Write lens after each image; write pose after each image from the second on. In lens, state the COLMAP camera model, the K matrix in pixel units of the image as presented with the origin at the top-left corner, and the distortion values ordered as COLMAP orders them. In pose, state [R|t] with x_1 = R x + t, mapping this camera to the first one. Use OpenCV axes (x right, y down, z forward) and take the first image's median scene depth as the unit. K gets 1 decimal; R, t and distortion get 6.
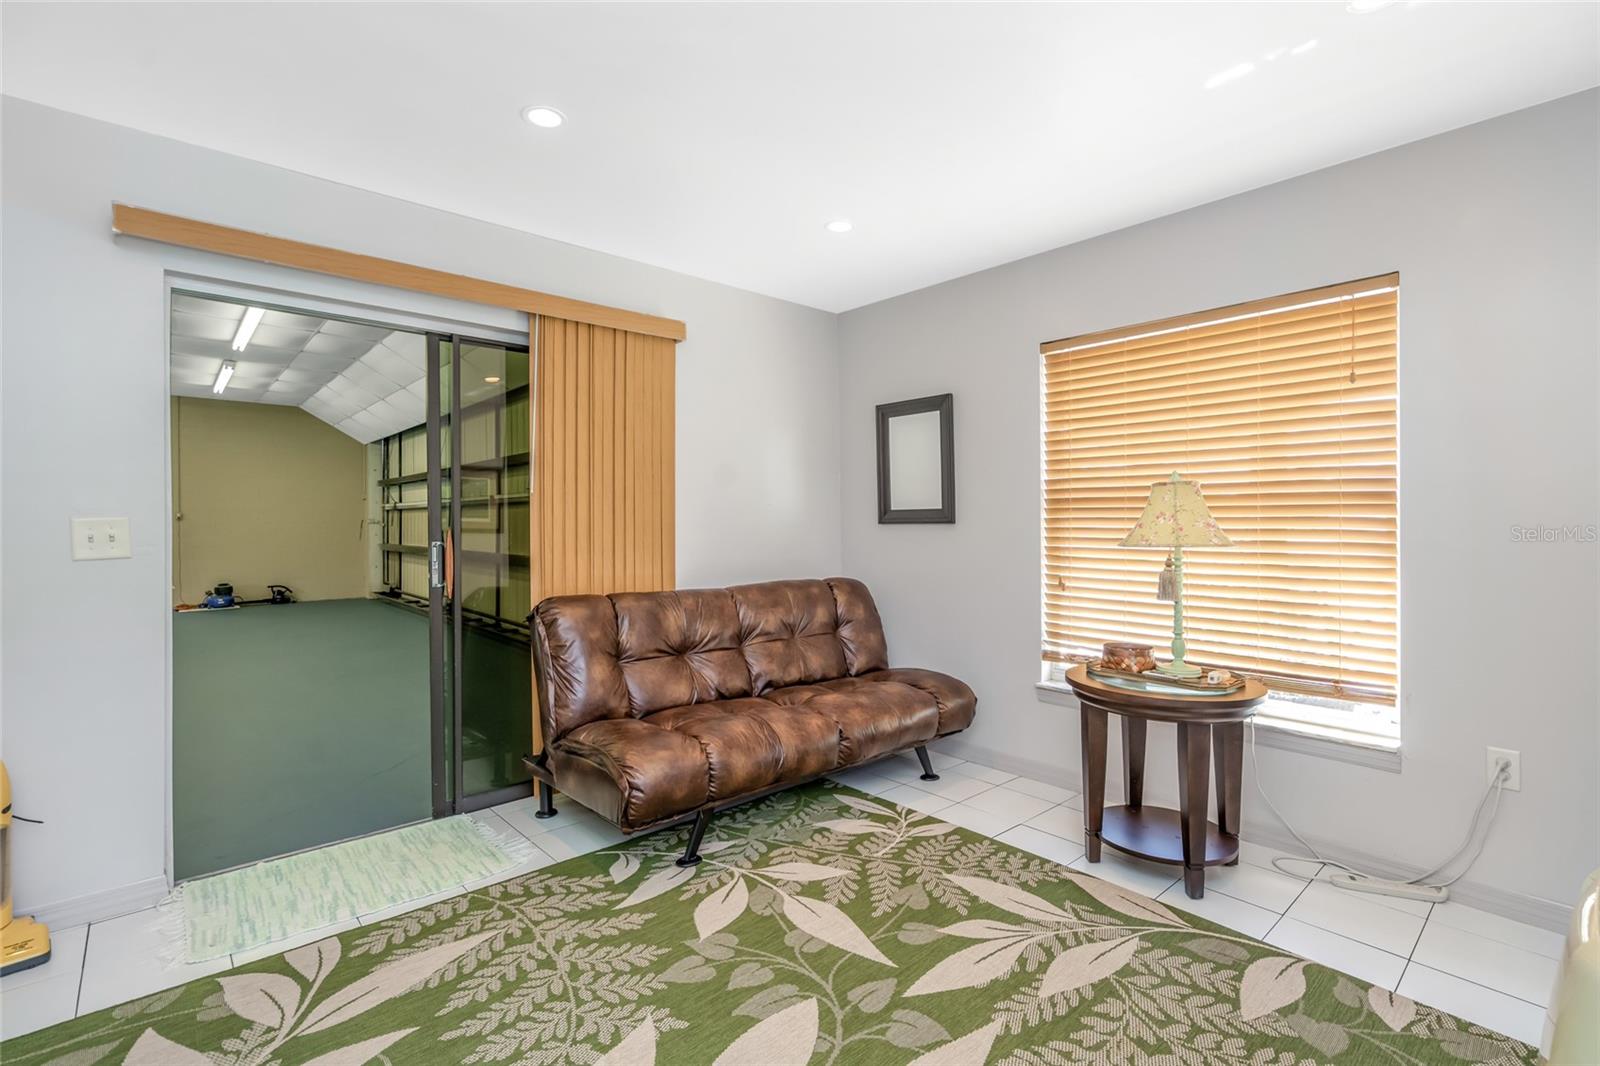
lens RADIAL K [[727.8, 0, 798.5], [0, 727.8, 522.5], [0, 0, 1]] dist [0.000640, 0.000341]
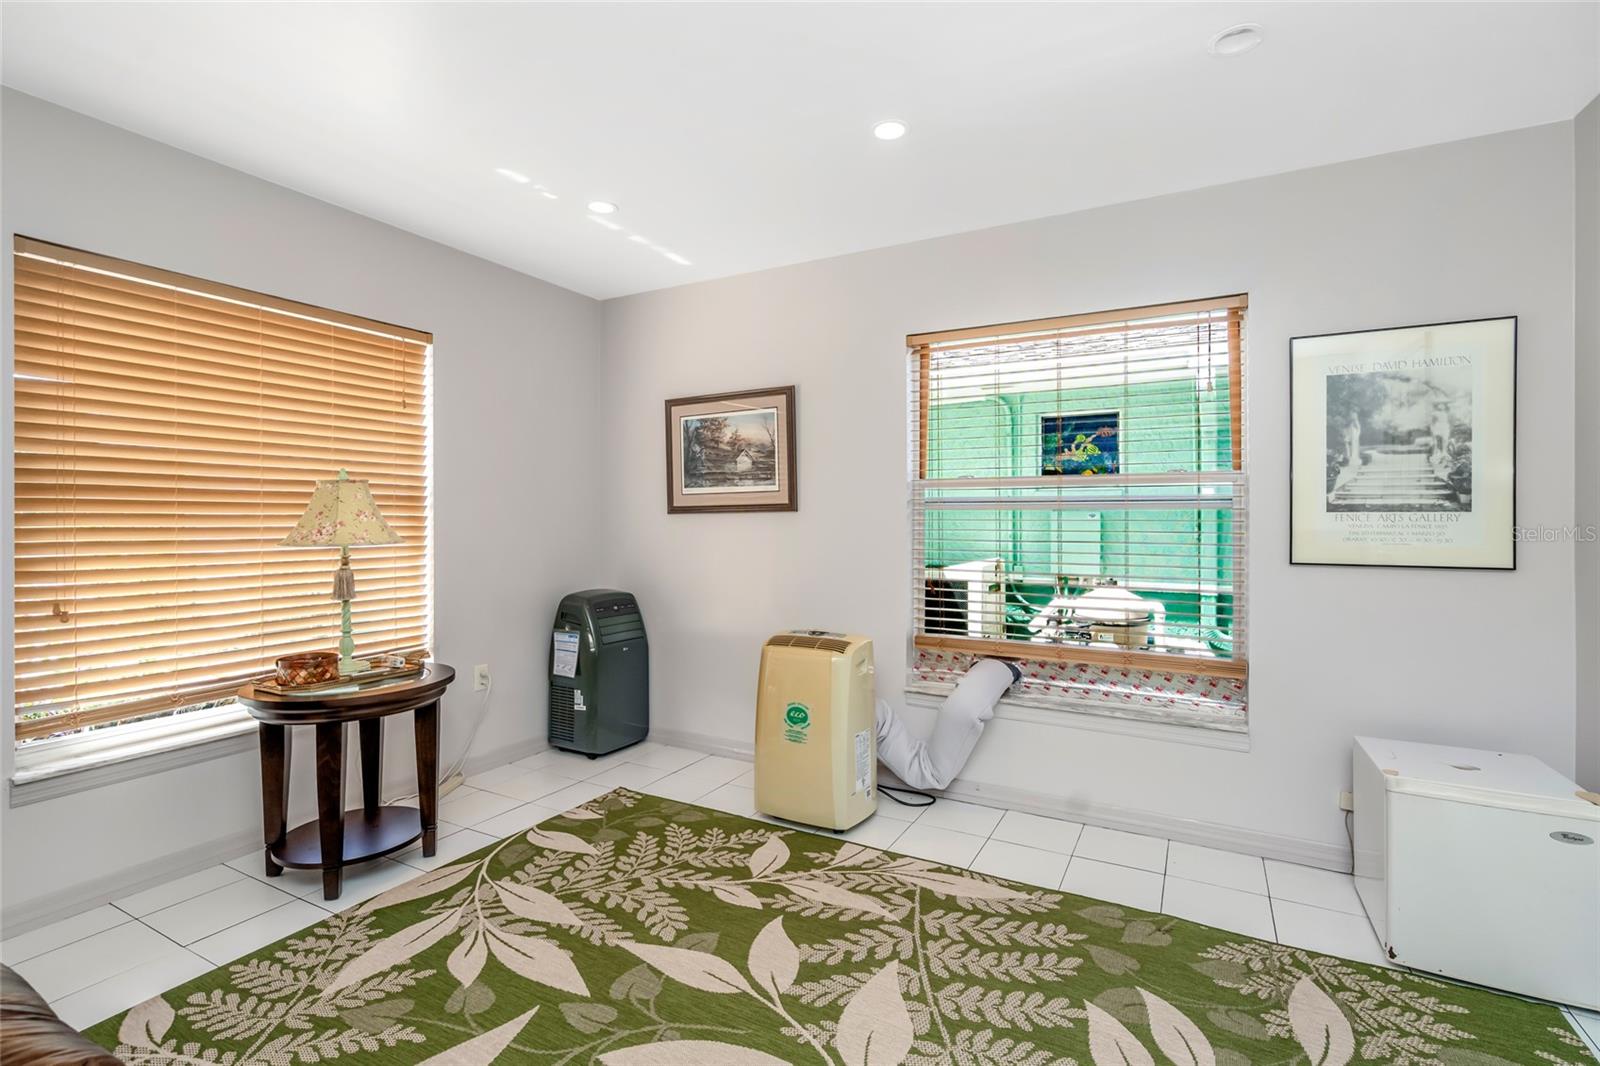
lens RADIAL K [[740.8, 0, 803.7], [0, 740.8, 514.3], [0, 0, 1]] dist [0.002954, 0.000481]
pose [[-0.337229, 0.005086, 0.941409, -0.701932], [0.000552, 0.999986, -0.005205, -0.002157], [-0.941423, -0.001236, -0.337227, 0.819644]]
